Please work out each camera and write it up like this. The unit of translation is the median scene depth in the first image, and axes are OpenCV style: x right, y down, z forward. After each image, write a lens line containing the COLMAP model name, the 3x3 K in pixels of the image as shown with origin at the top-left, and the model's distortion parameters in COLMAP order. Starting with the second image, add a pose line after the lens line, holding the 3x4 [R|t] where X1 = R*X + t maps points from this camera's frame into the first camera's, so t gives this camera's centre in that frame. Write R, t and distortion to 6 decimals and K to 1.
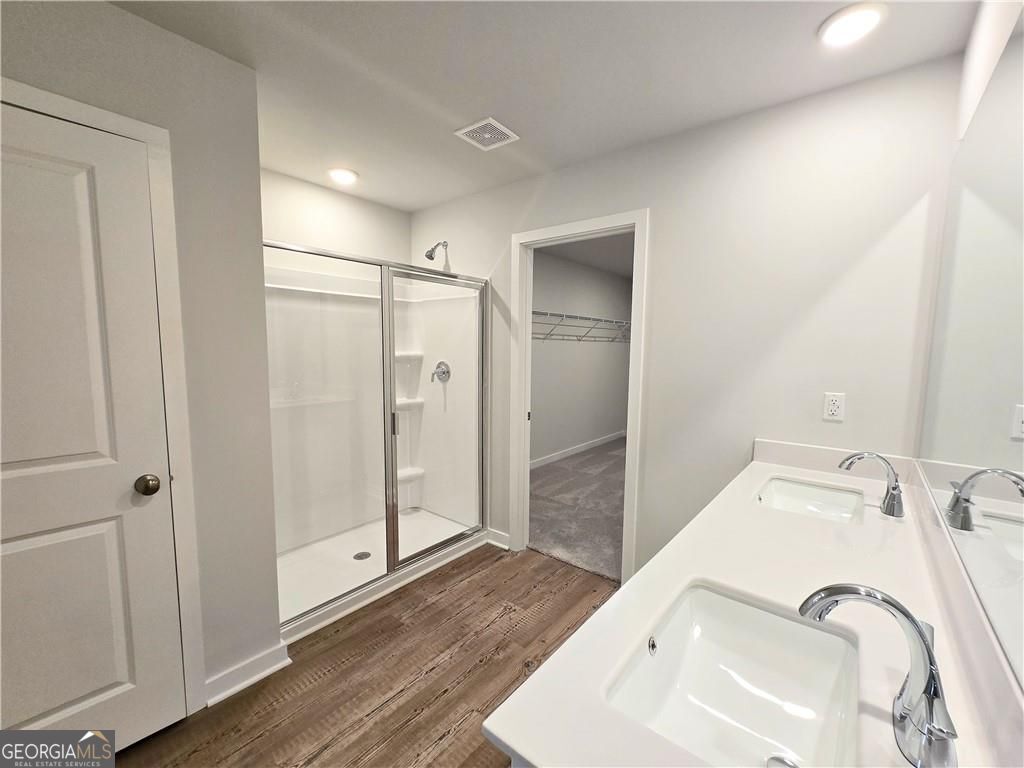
lens RADIAL K [[431.3, 0, 509.0], [0, 431.3, 390.5], [0, 0, 1]] dist [0.004273, -0.000494]
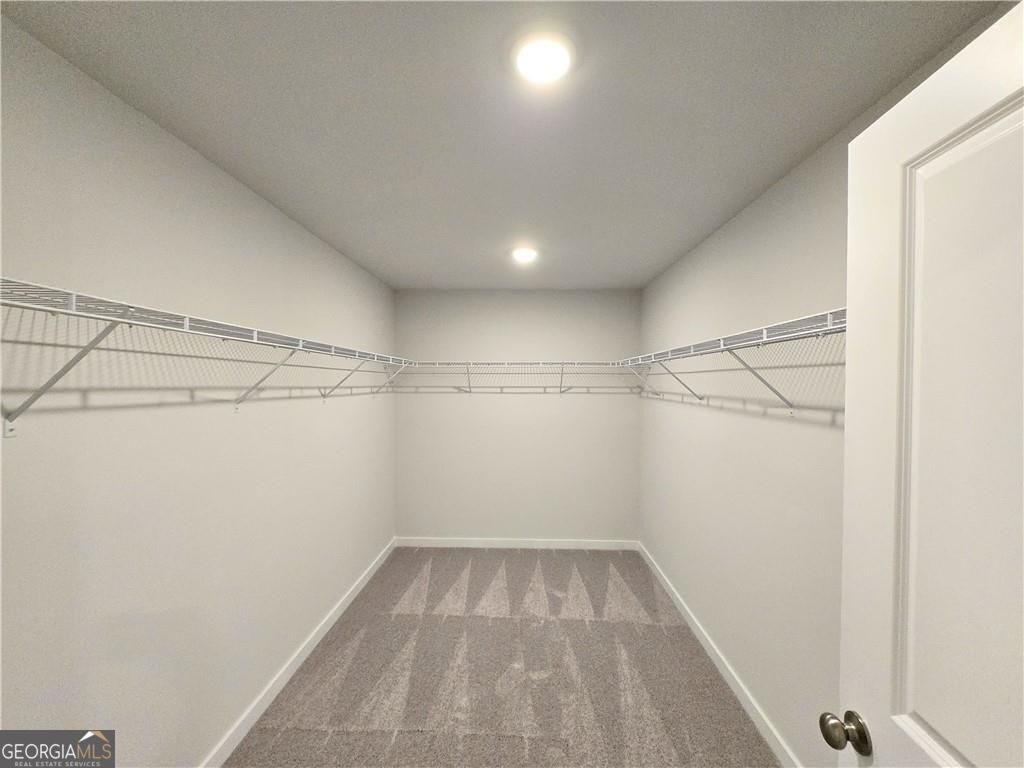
lens RADIAL K [[431.3, 0, 520.2], [0, 431.3, 386.2], [0, 0, 1]] dist [0.004273, -0.000494]
pose [[0.781215, -0.014256, 0.624099, 0.068027], [0.071059, 0.995272, -0.066212, -0.161644], [-0.620204, 0.096074, 0.778535, 0.991916]]
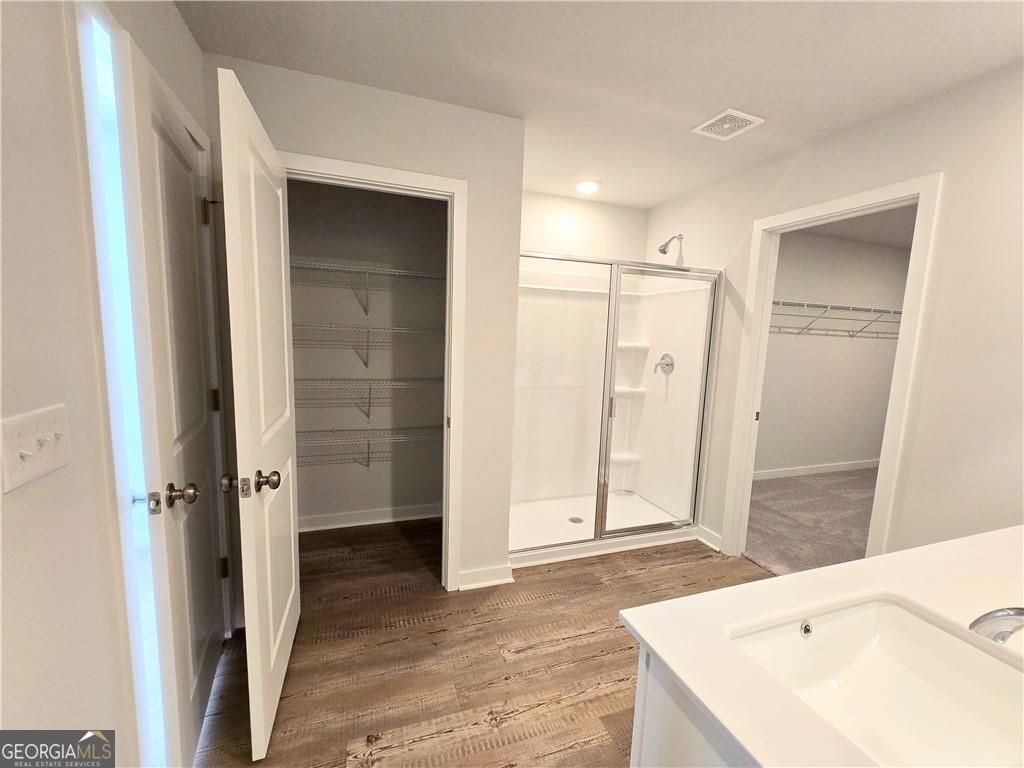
lens RADIAL K [[431.3, 0, 509.8], [0, 431.3, 390.9], [0, 0, 1]] dist [0.004273, -0.000494]
pose [[0.858500, 0.086597, -0.505449, 0.058911], [-0.077112, 0.996231, 0.039707, 0.009940], [0.506983, 0.004888, 0.861942, -0.078032]]
